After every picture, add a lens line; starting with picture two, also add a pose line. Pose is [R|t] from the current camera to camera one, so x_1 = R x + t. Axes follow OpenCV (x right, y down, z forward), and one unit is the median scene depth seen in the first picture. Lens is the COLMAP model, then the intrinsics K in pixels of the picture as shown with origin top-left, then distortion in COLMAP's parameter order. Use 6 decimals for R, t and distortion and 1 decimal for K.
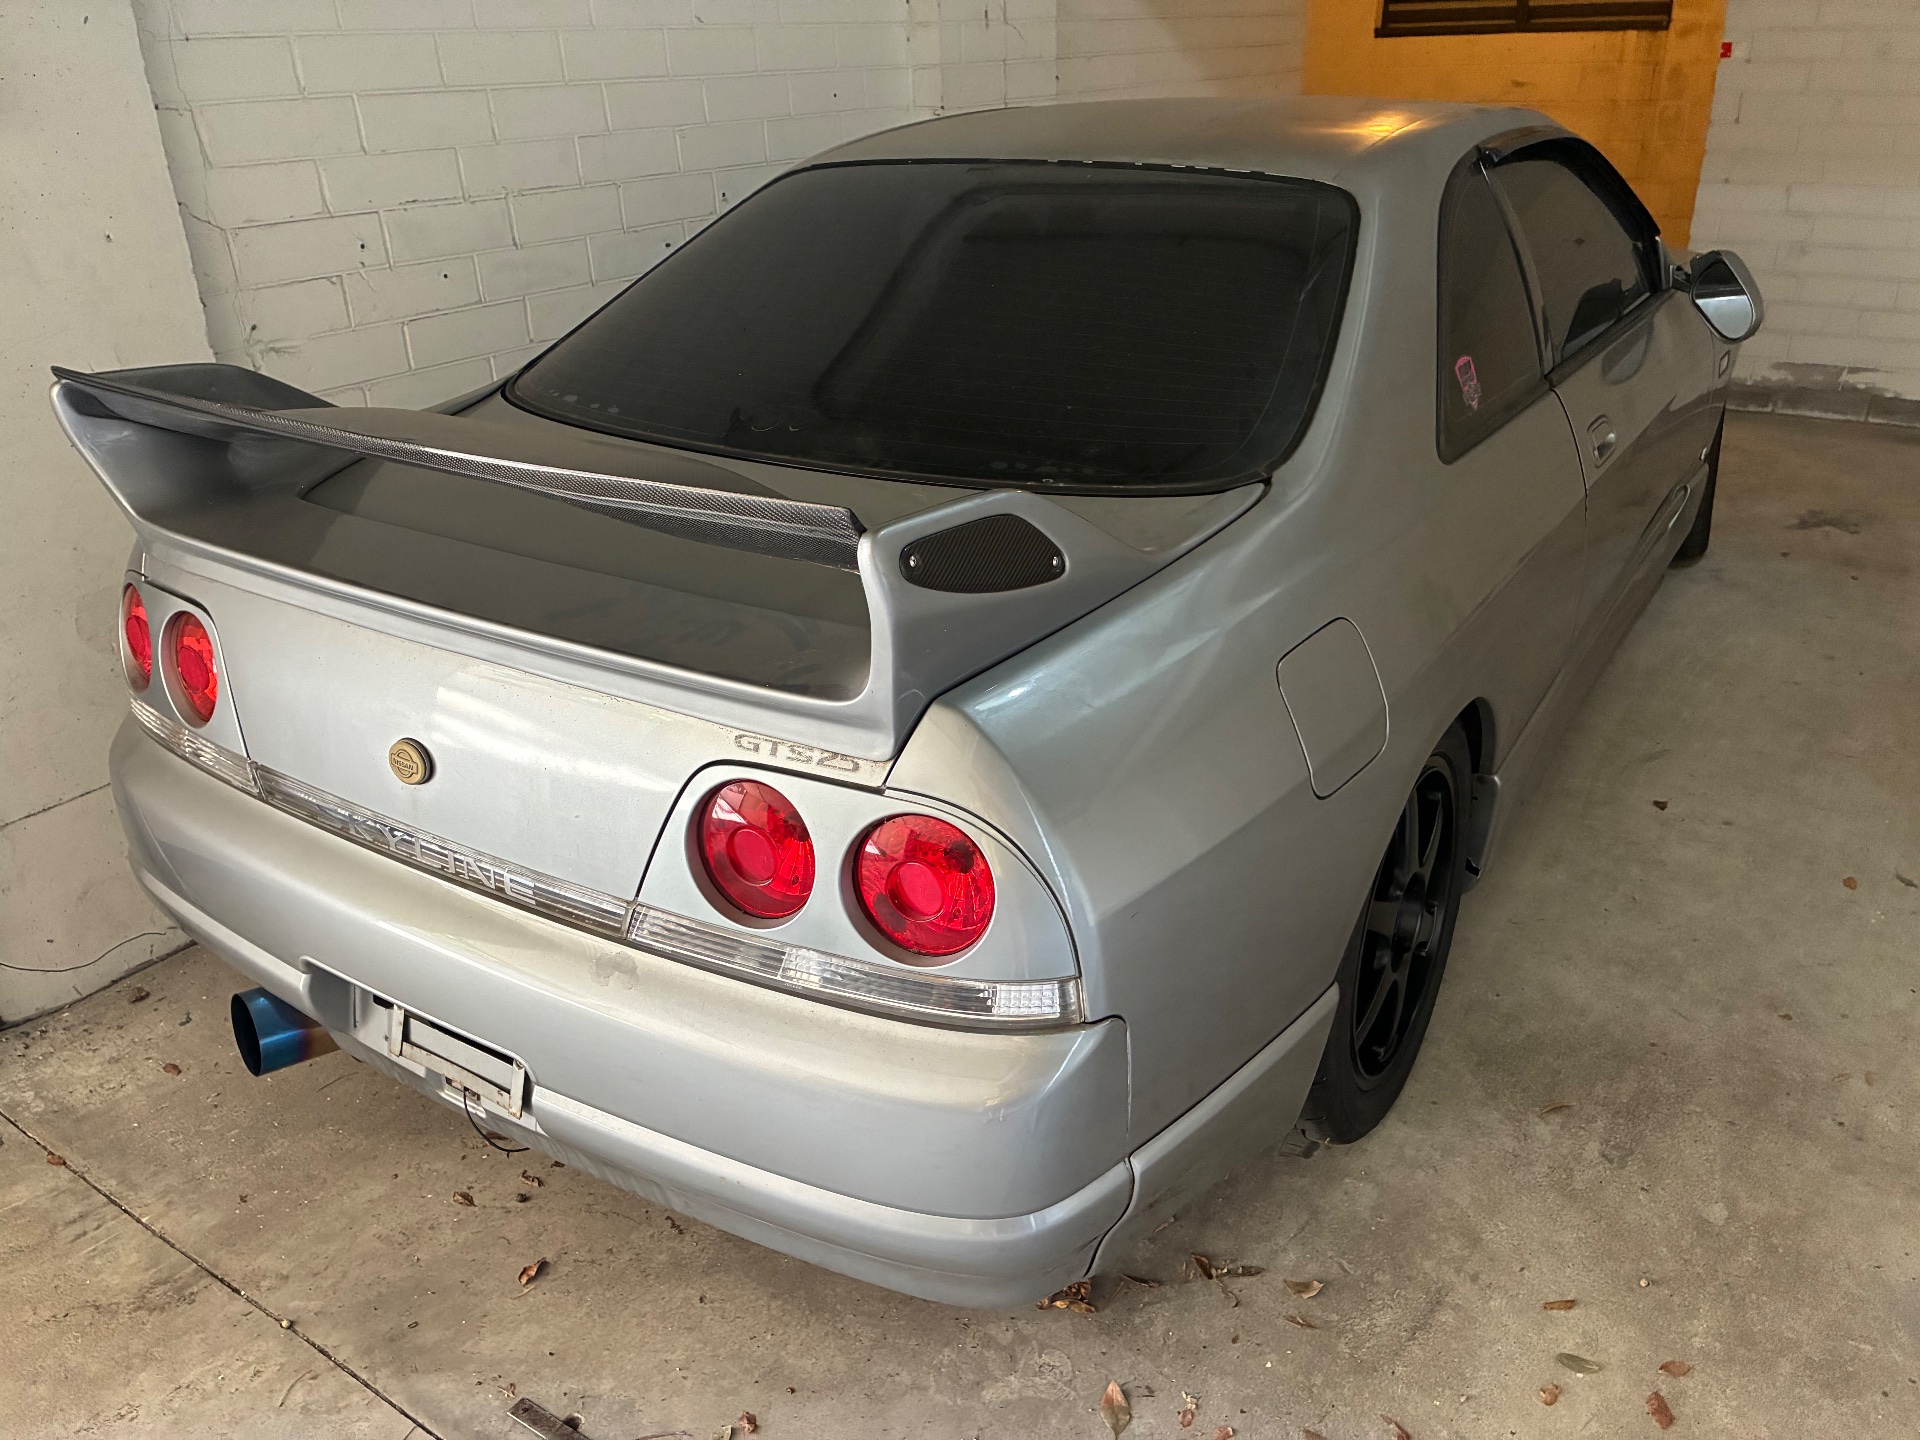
lens RADIAL K [[1485.9, 0, 960.0], [0, 1485.9, 720.0], [0, 0, 1]] dist [0.008166, -0.004316]
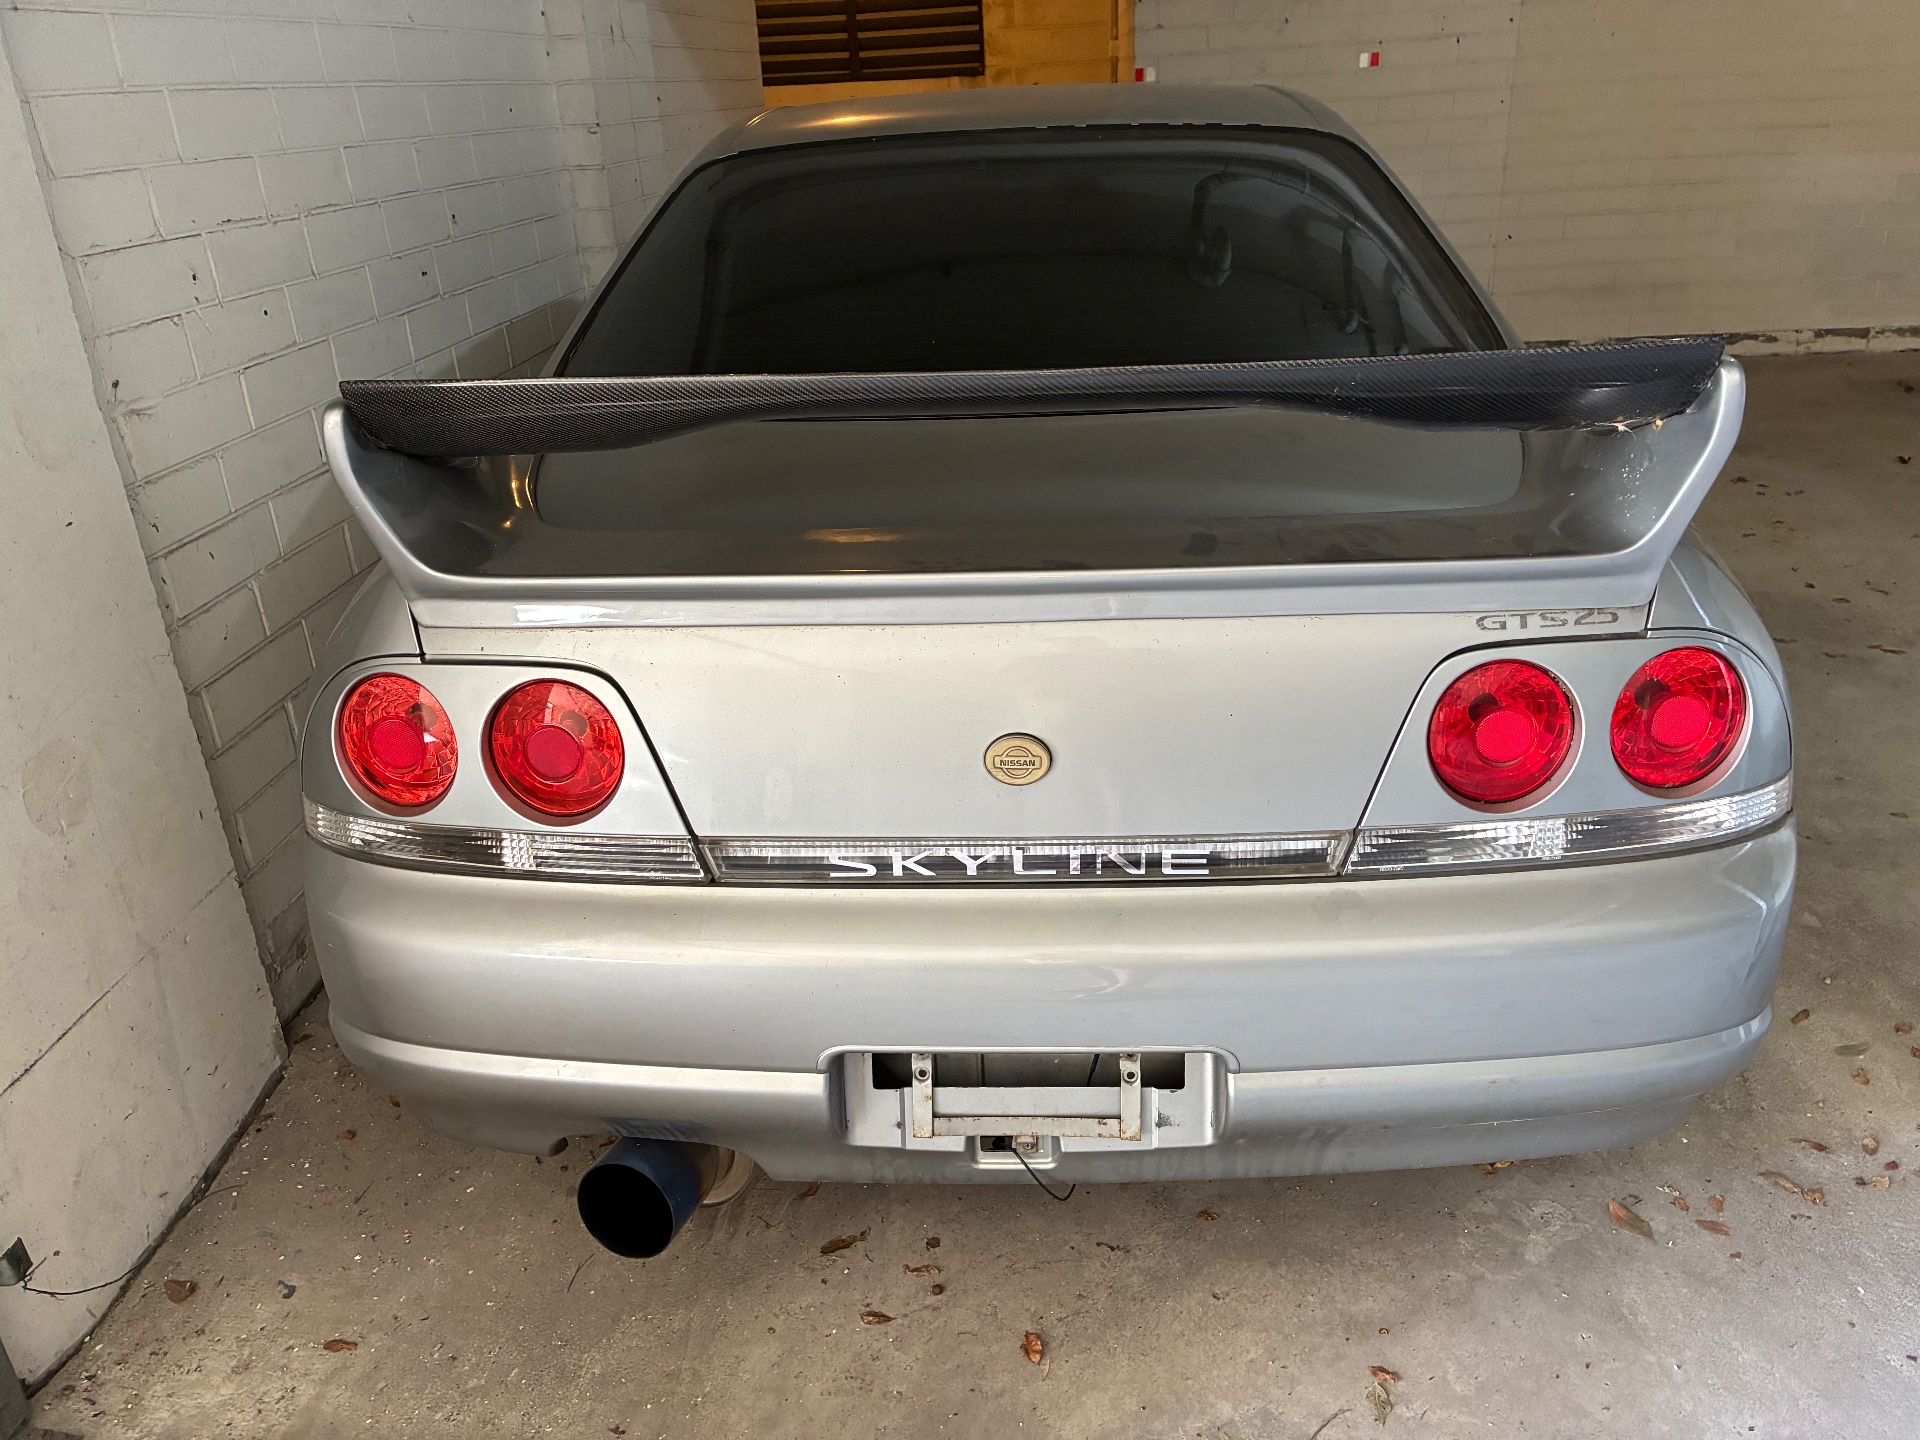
lens RADIAL K [[1459.8, 0, 960.0], [0, 1459.8, 720.0], [0, 0, 1]] dist [0.049567, -0.081293]
pose [[0.866222, -0.211371, 0.452748, -0.682318], [0.230160, 0.973053, 0.013928, -0.012624], [-0.443492, 0.092140, 0.891530, 0.226632]]
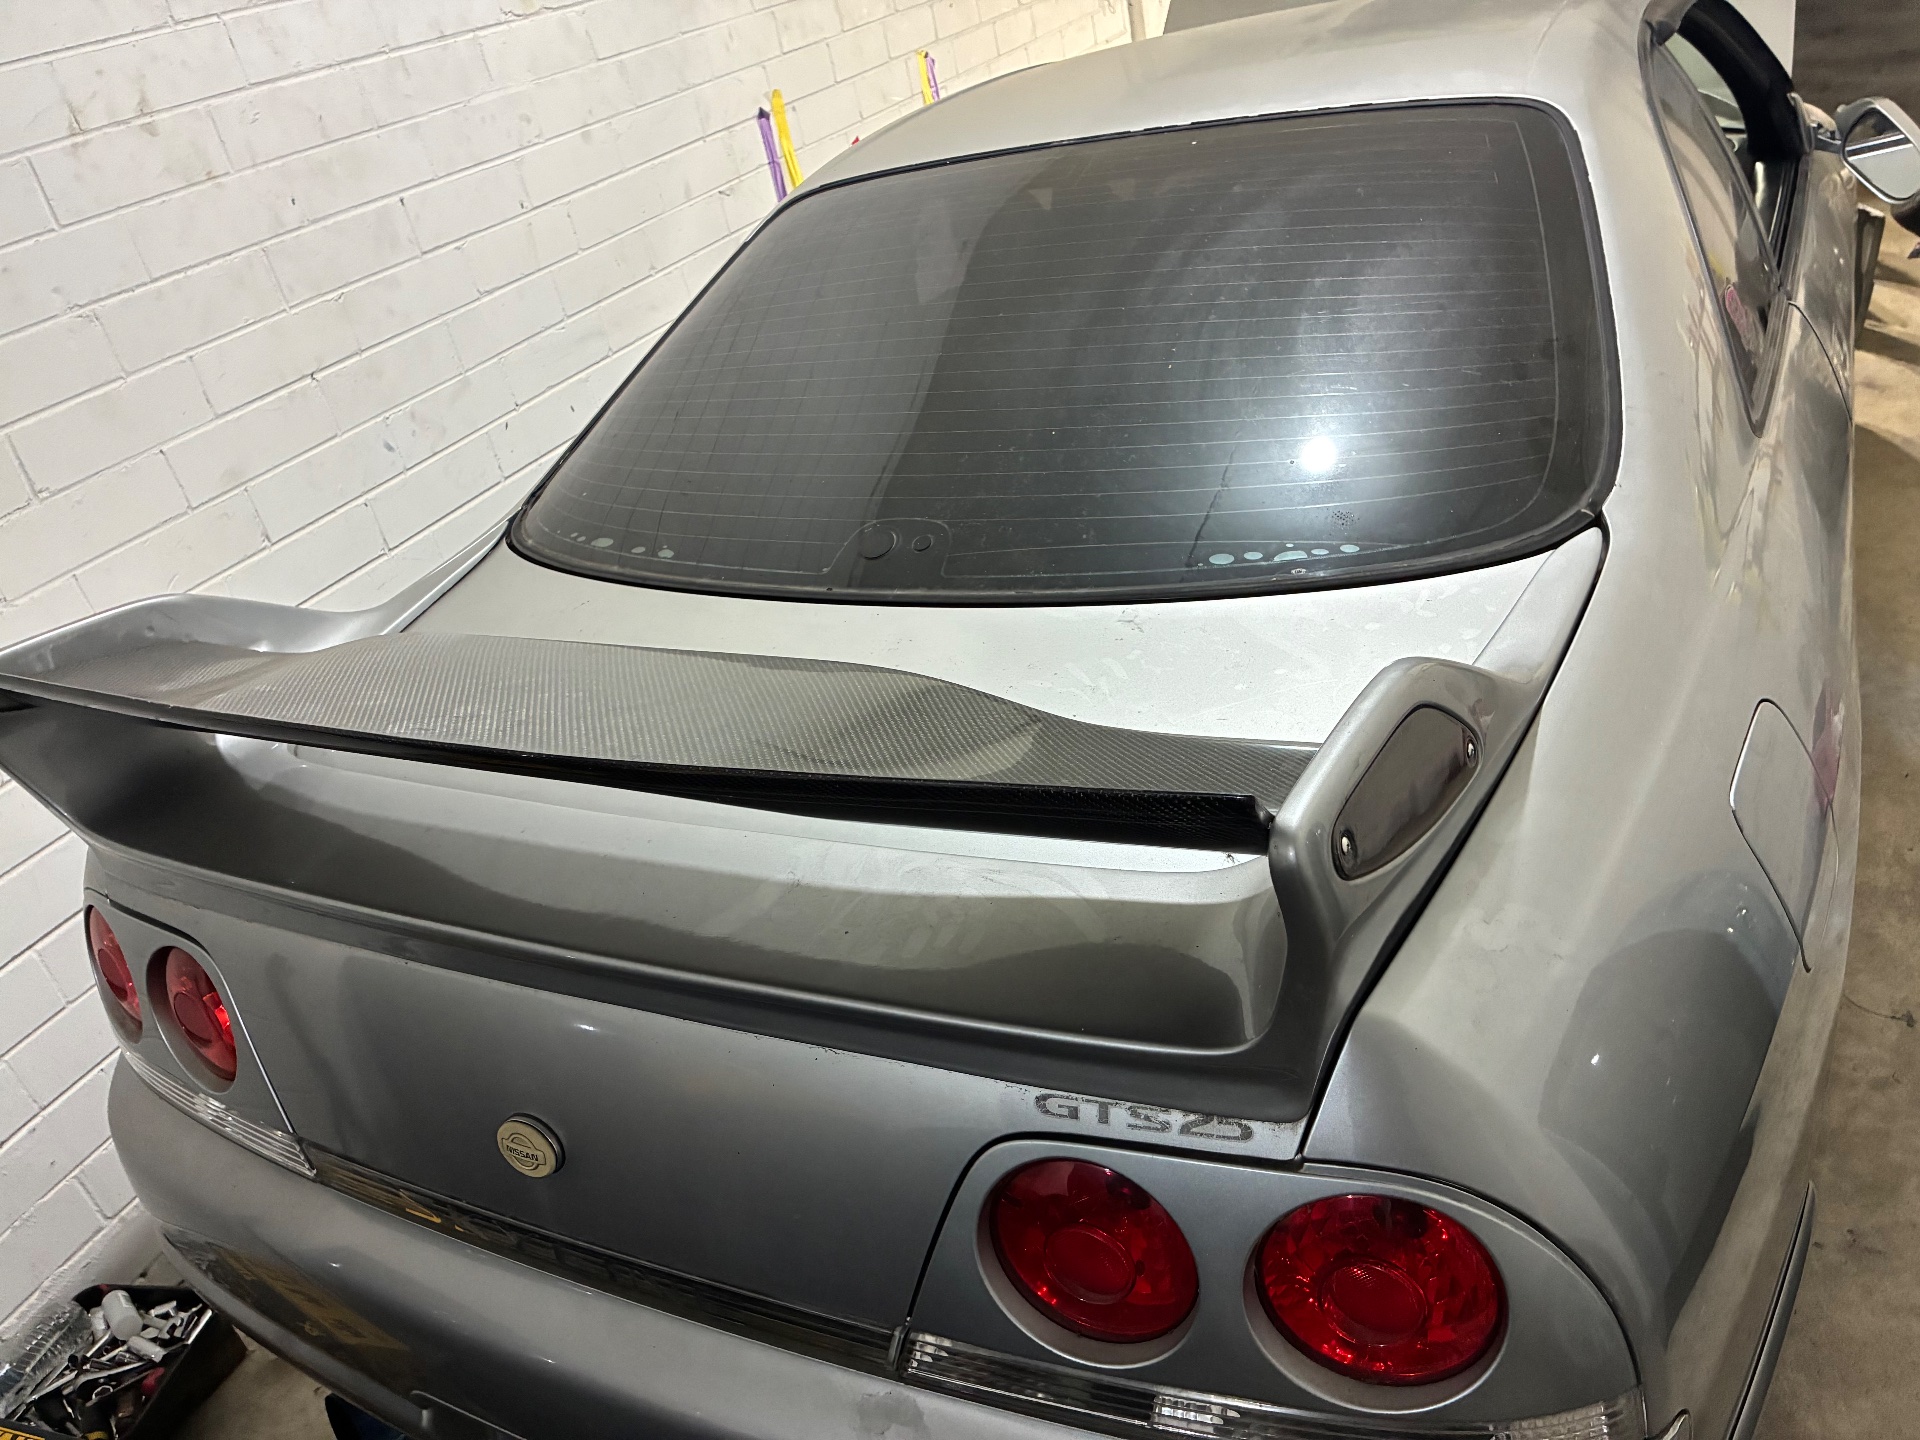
lens RADIAL K [[1431.5, 0, 960.0], [0, 1431.5, 720.0], [0, 0, 1]] dist [0.005948, -0.001927]
pose [[0.983334, -0.181245, 0.014294, -0.124084], [0.180658, 0.982919, 0.035106, -0.138800], [-0.020413, -0.031938, 0.999281, 0.283640]]
